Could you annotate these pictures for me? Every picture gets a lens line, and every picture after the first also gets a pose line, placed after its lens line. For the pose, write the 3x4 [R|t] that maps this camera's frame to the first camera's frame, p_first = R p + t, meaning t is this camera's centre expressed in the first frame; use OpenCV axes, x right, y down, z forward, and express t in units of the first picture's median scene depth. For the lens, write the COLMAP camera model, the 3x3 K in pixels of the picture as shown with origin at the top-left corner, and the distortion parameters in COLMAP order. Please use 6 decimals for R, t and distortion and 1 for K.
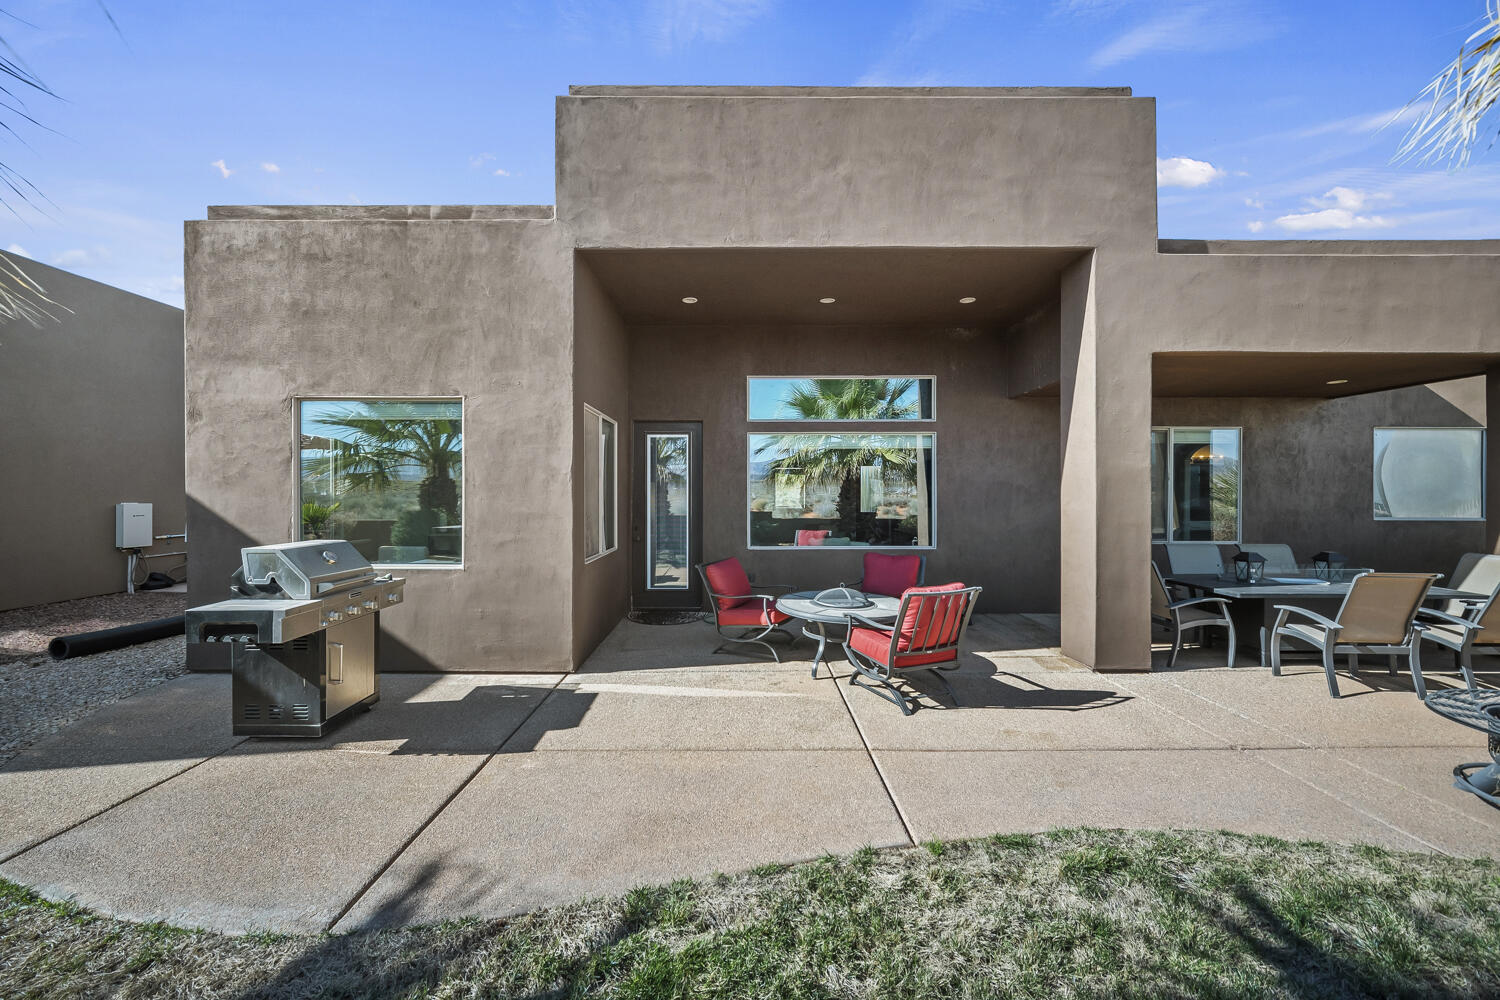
lens RADIAL K [[590.0, 0, 733.7], [0, 590.0, 499.5], [0, 0, 1]] dist [-0.001222, -0.000455]
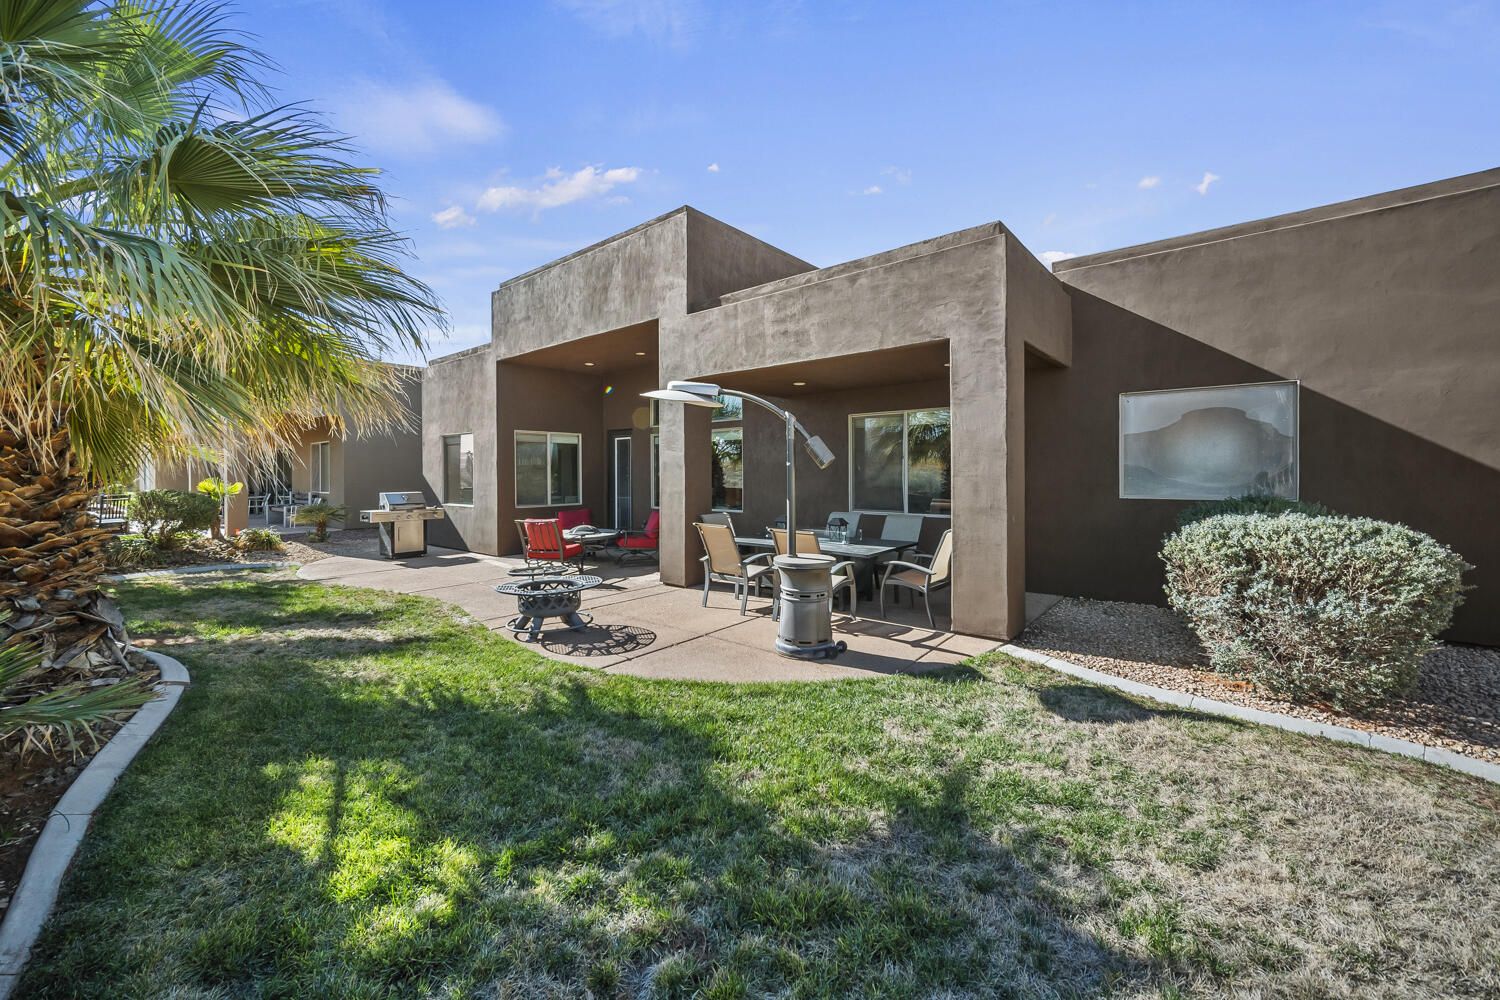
lens RADIAL K [[588.6, 0, 740.8], [0, 588.6, 491.1], [0, 0, 1]] dist [-0.000911, -0.000385]
pose [[0.764079, 0.014066, -0.644970, 1.826243], [-0.000431, 0.999773, 0.021293, 0.006919], [0.645123, -0.015991, 0.763911, -0.083817]]
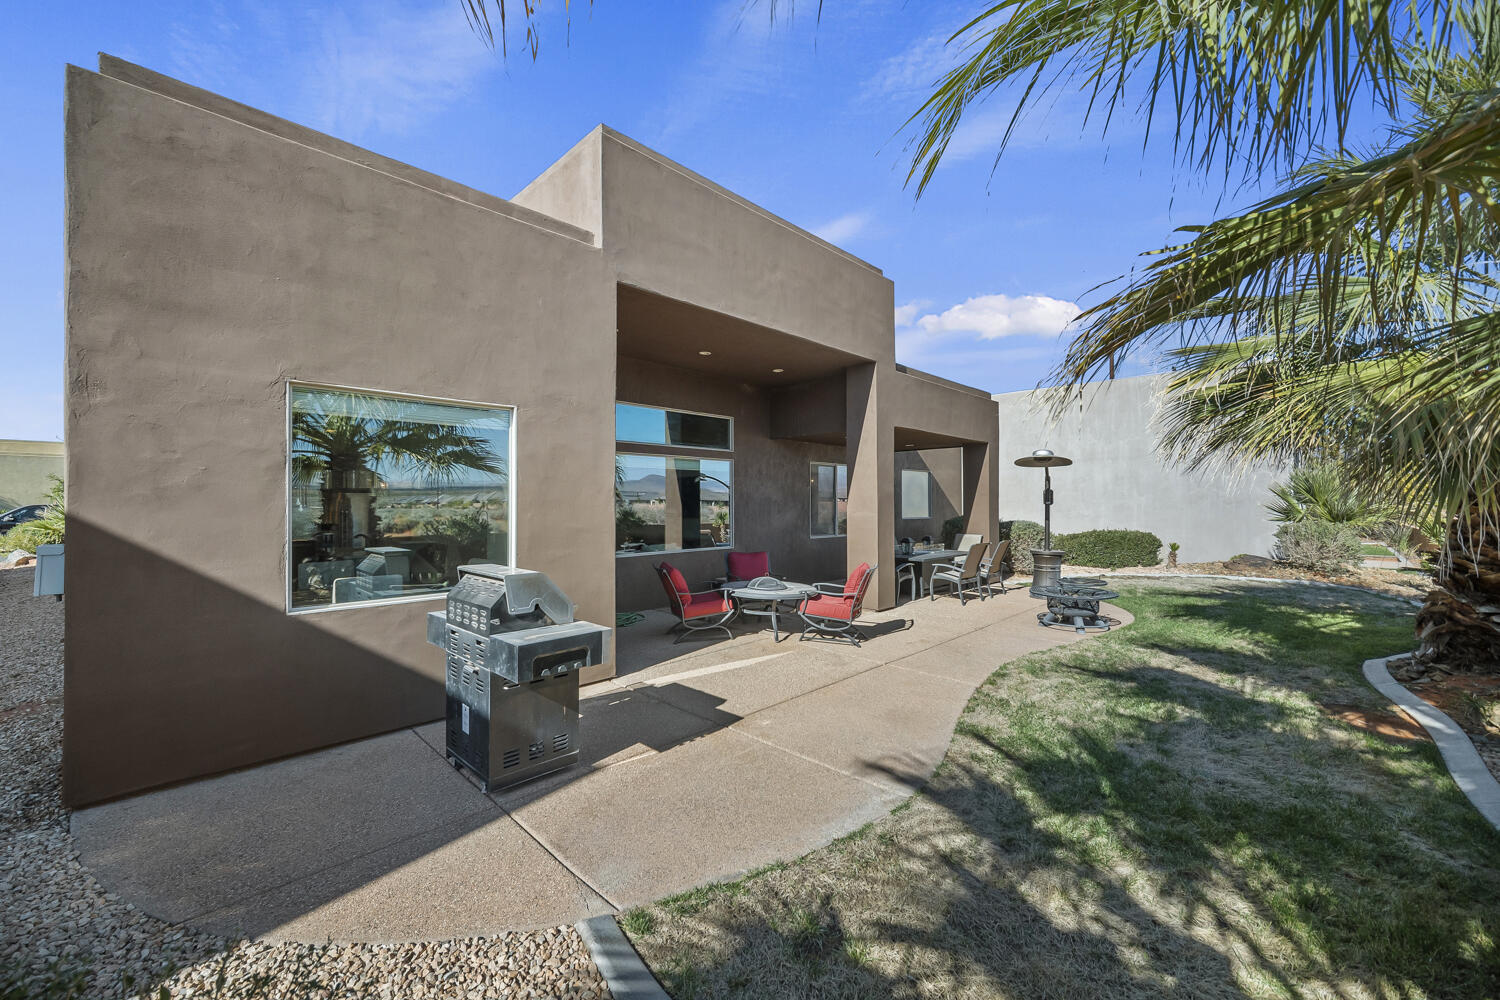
lens RADIAL K [[590.0, 0, 733.7], [0, 590.0, 499.5], [0, 0, 1]] dist [-0.001222, -0.000455]
pose [[0.706843, 0.003103, 0.707364, -0.878504], [0.007932, 0.999893, -0.012313, -0.011647], [-0.707326, 0.014314, 0.706742, 0.093920]]
